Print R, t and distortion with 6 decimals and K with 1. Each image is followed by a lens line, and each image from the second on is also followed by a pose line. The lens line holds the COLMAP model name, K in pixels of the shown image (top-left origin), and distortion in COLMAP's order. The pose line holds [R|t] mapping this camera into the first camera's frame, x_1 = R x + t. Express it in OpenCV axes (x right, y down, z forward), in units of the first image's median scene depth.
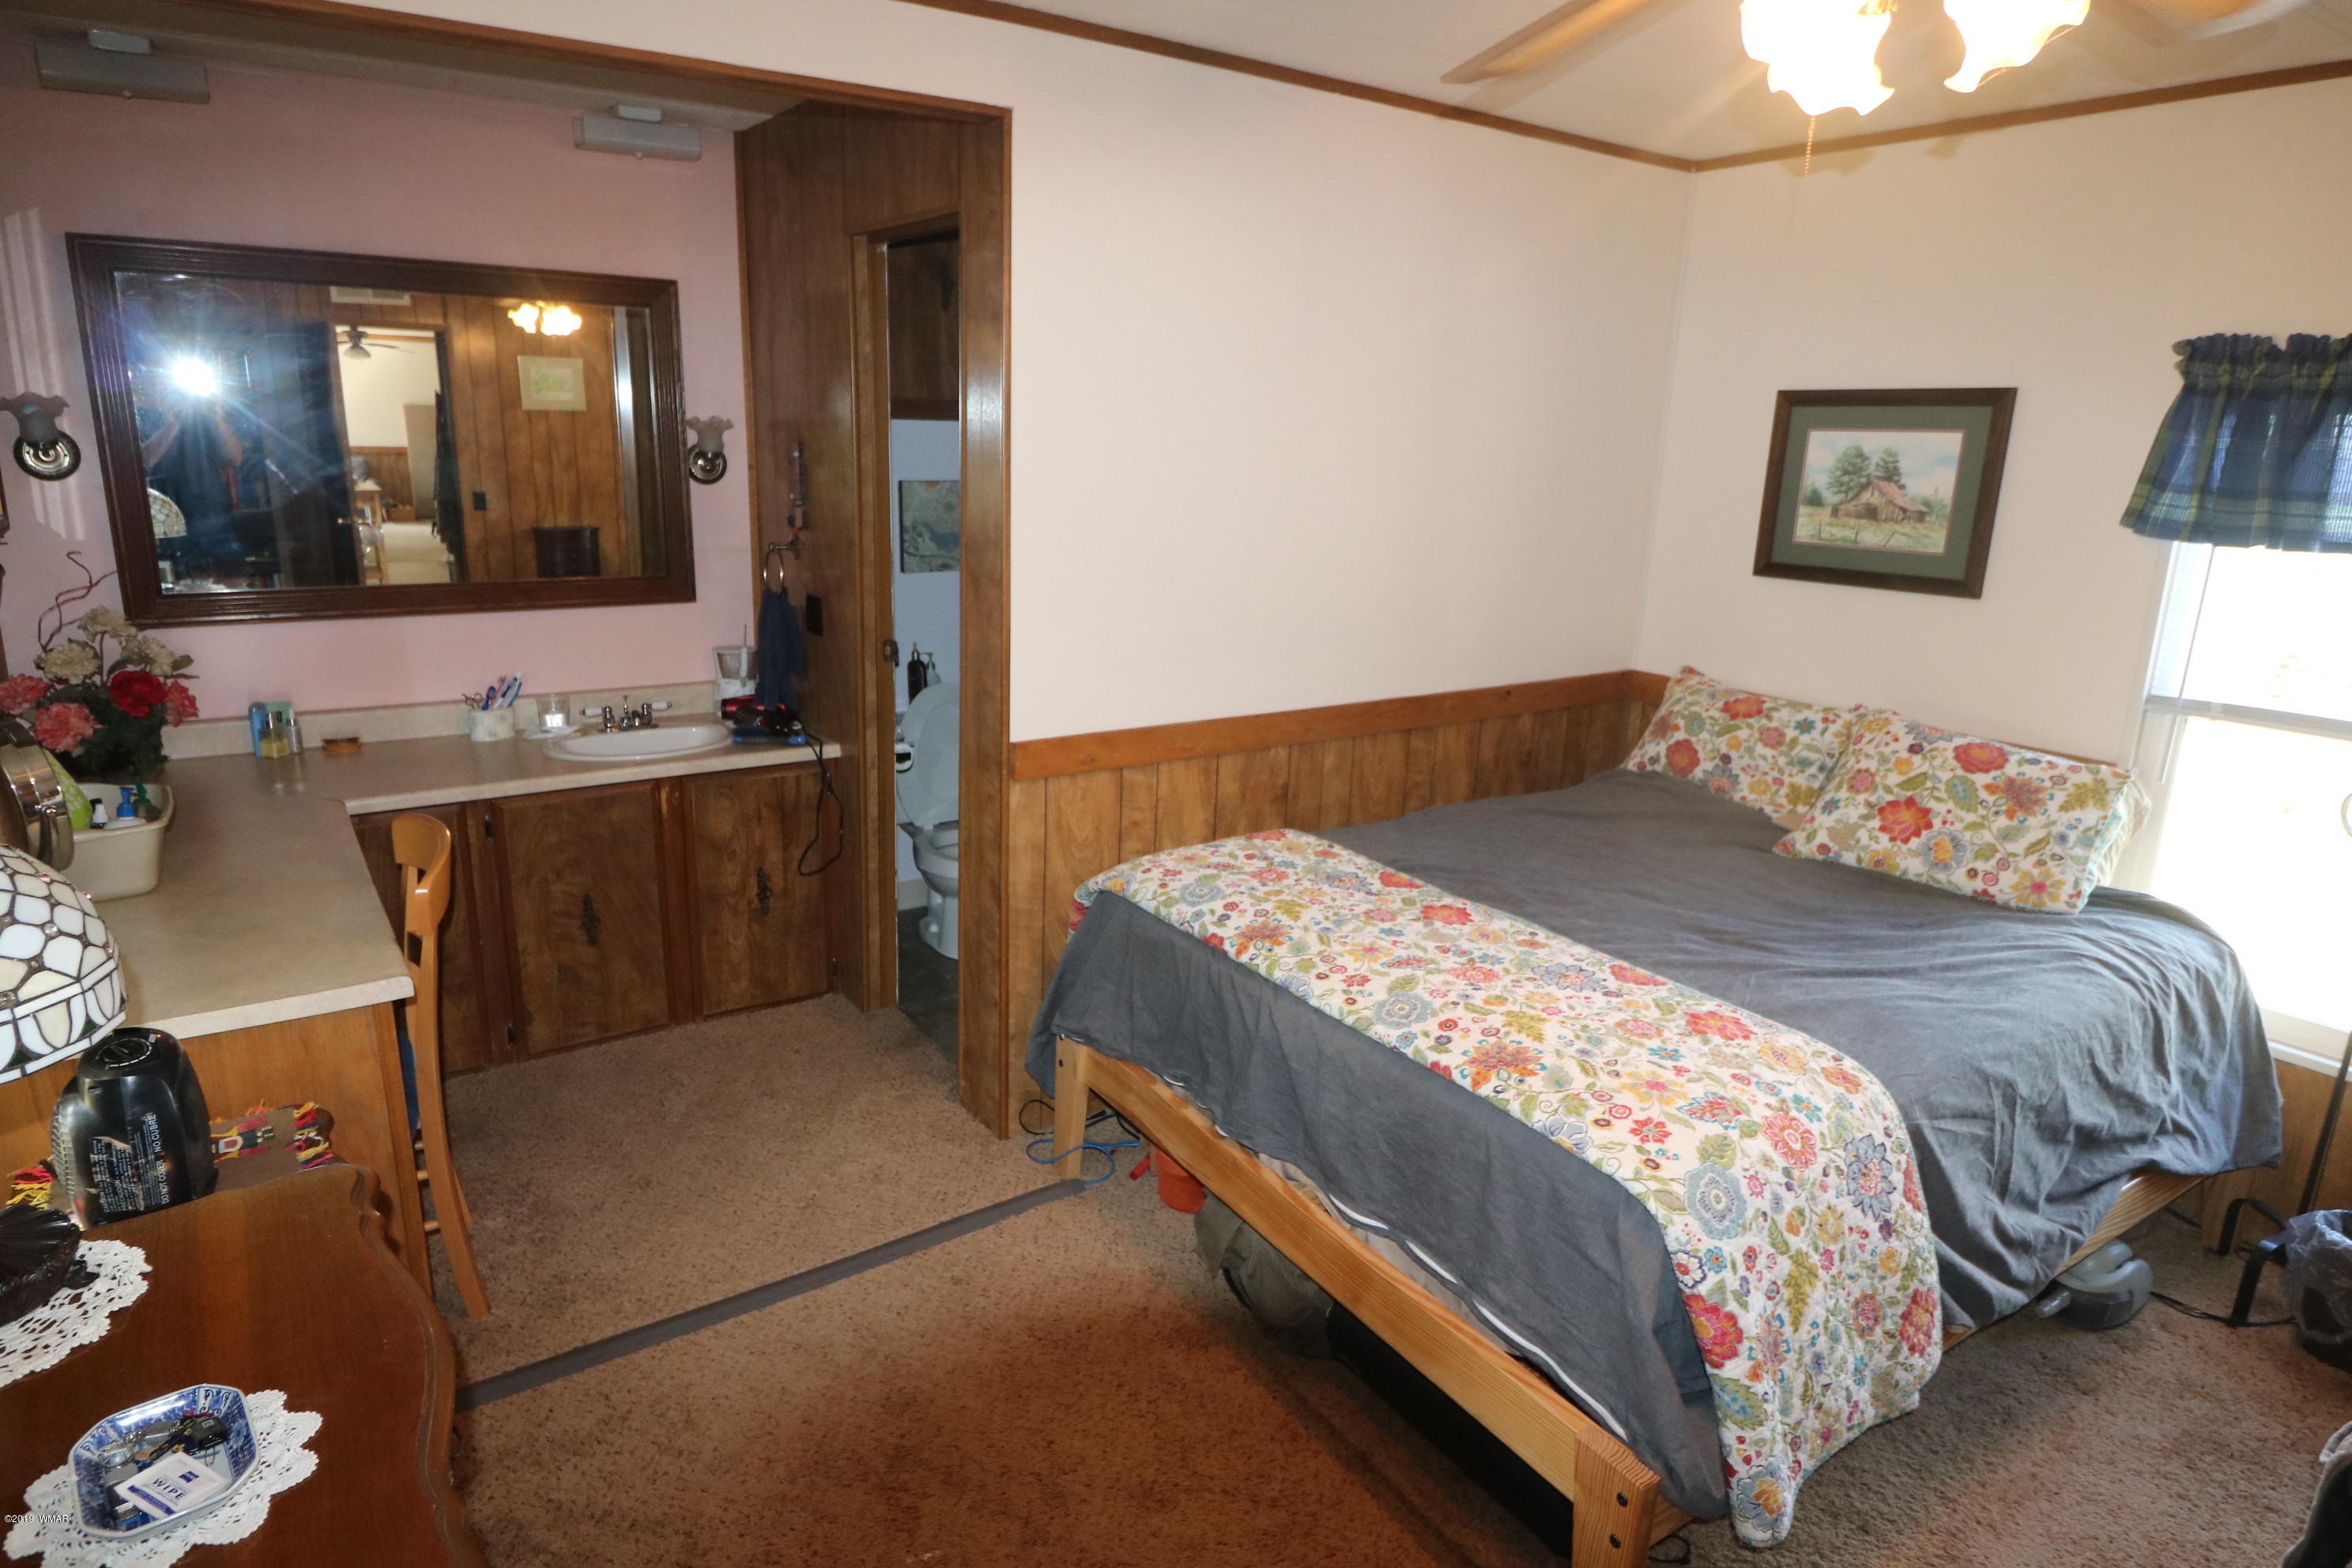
lens RADIAL K [[1345.1, 0, 1161.4], [0, 1345.1, 787.3], [0, 0, 1]] dist [0.008109, -0.013720]
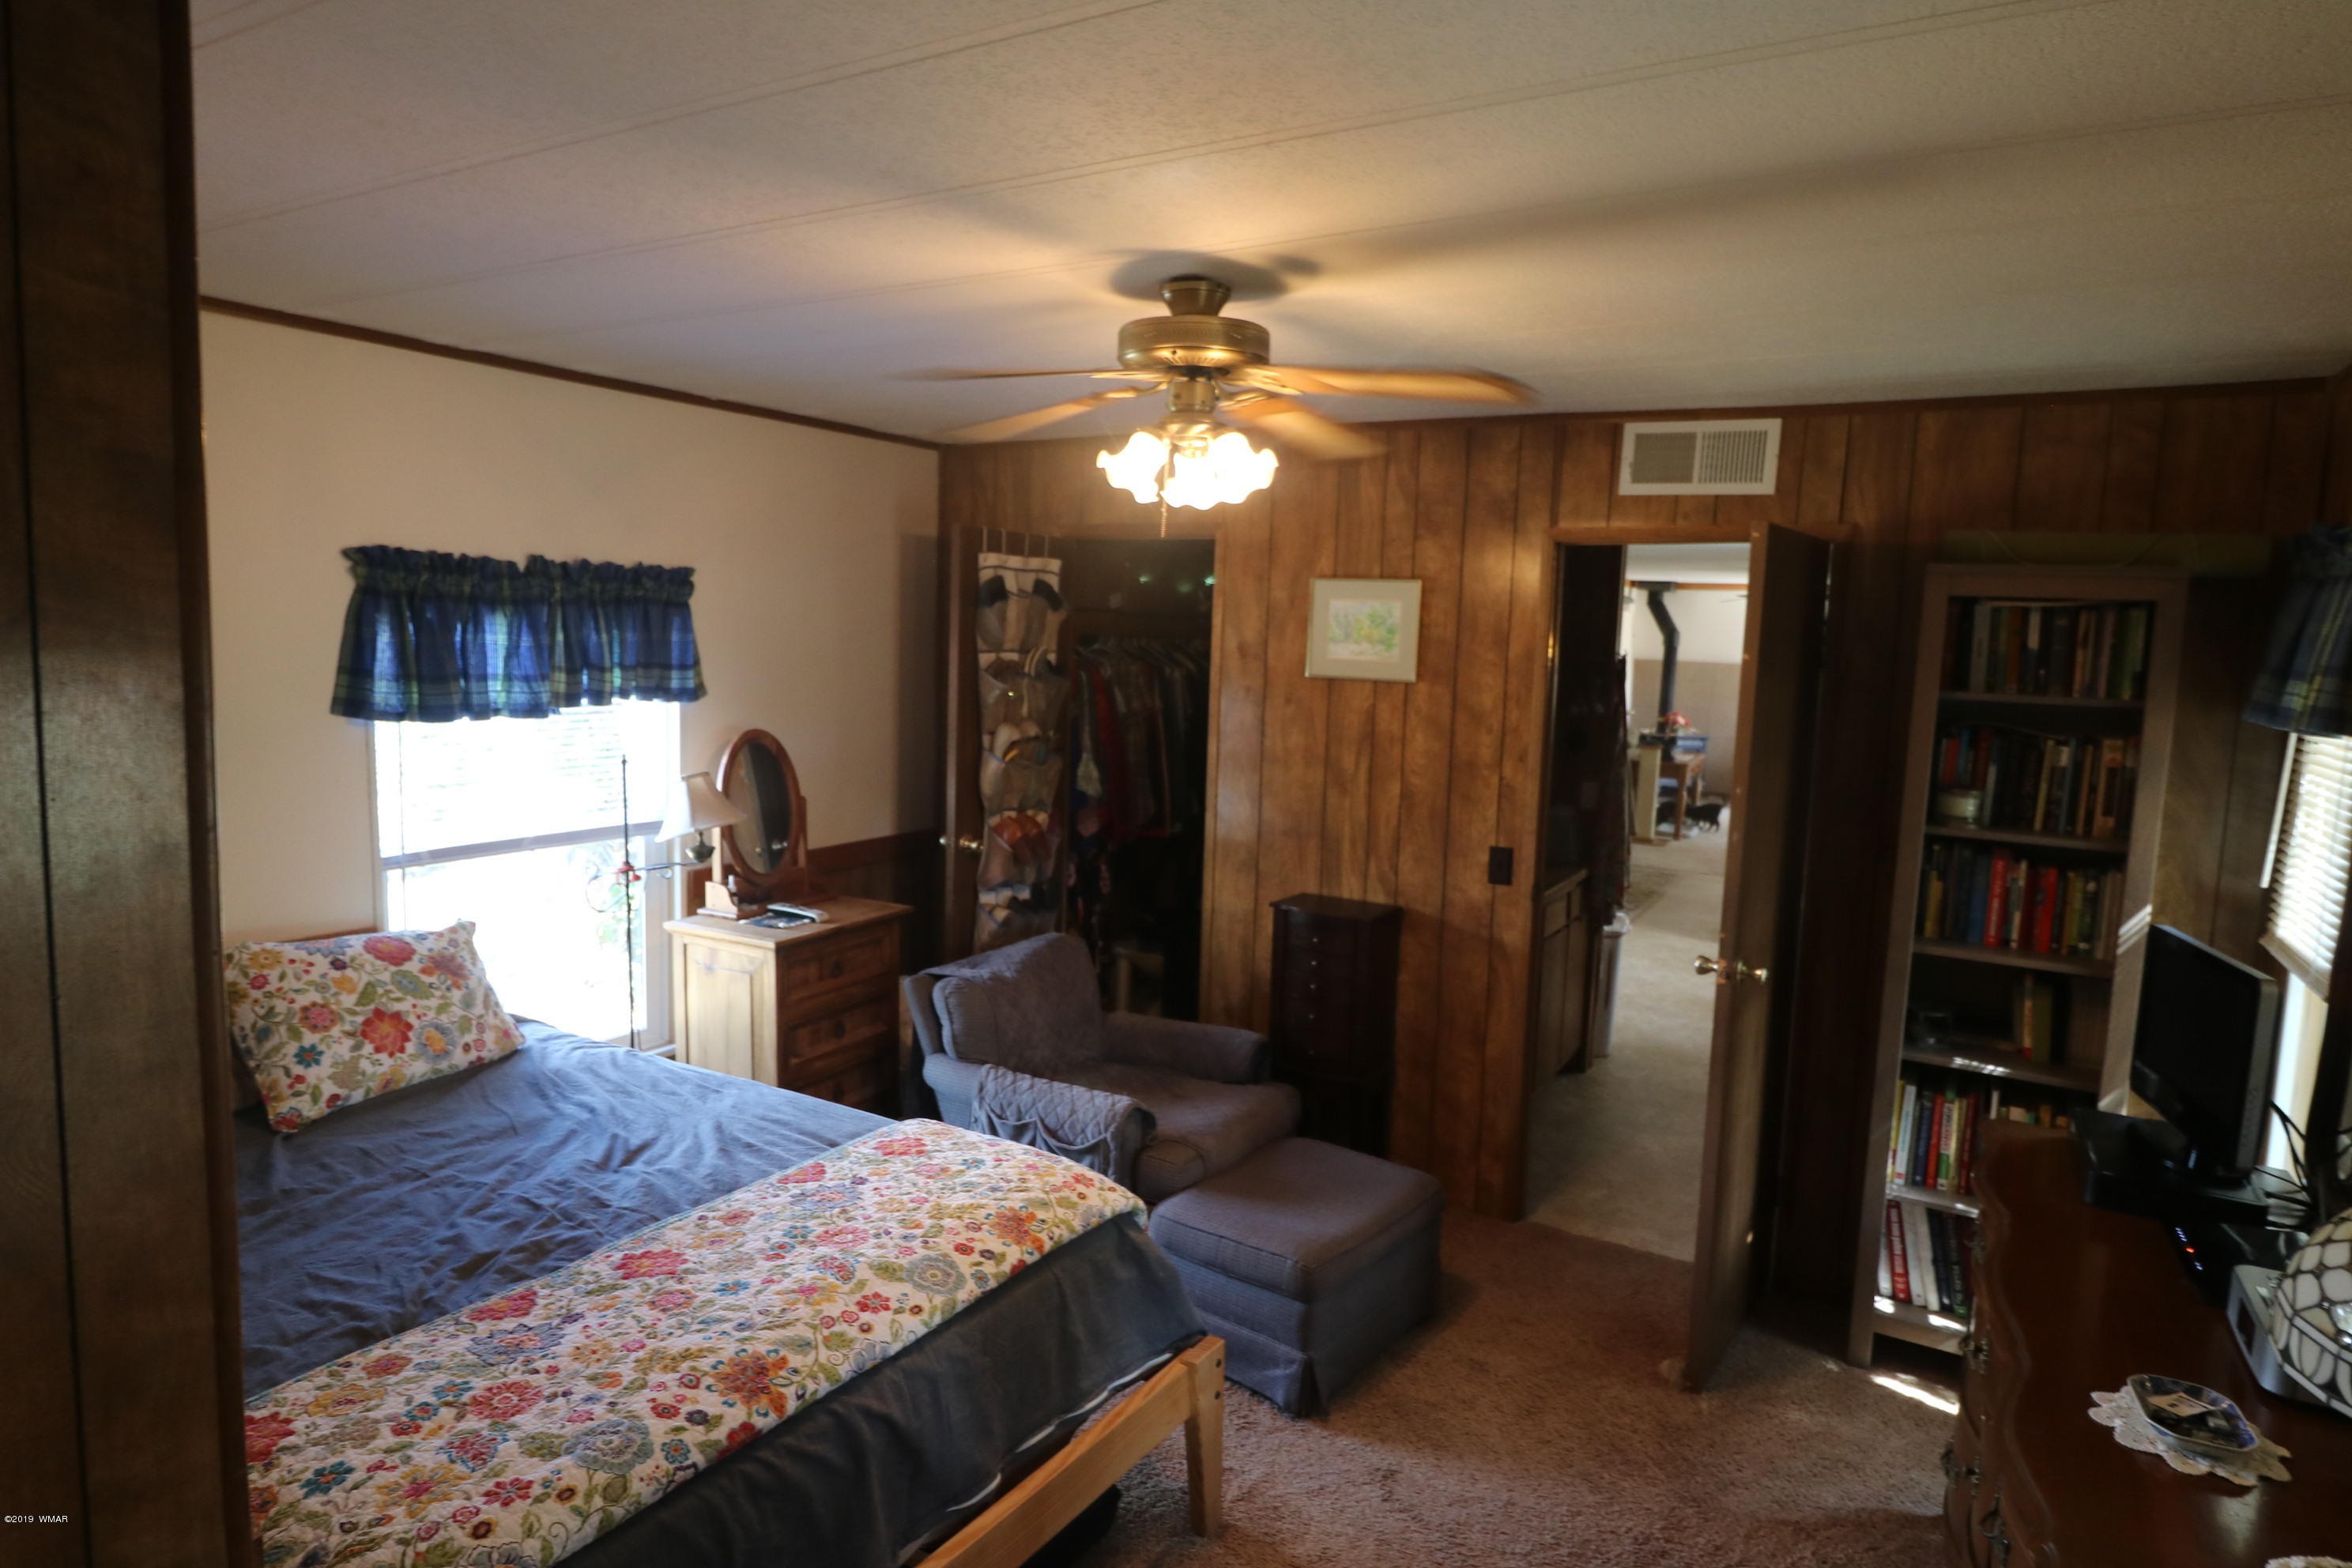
lens RADIAL K [[1345.1, 0, 1161.4], [0, 1345.1, 785.4], [0, 0, 1]] dist [0.008109, -0.013720]
pose [[-0.421279, -0.145885, 0.895121, -0.551141], [0.188175, 0.951439, 0.243626, -0.292946], [-0.887194, 0.271074, -0.373370, 0.882244]]
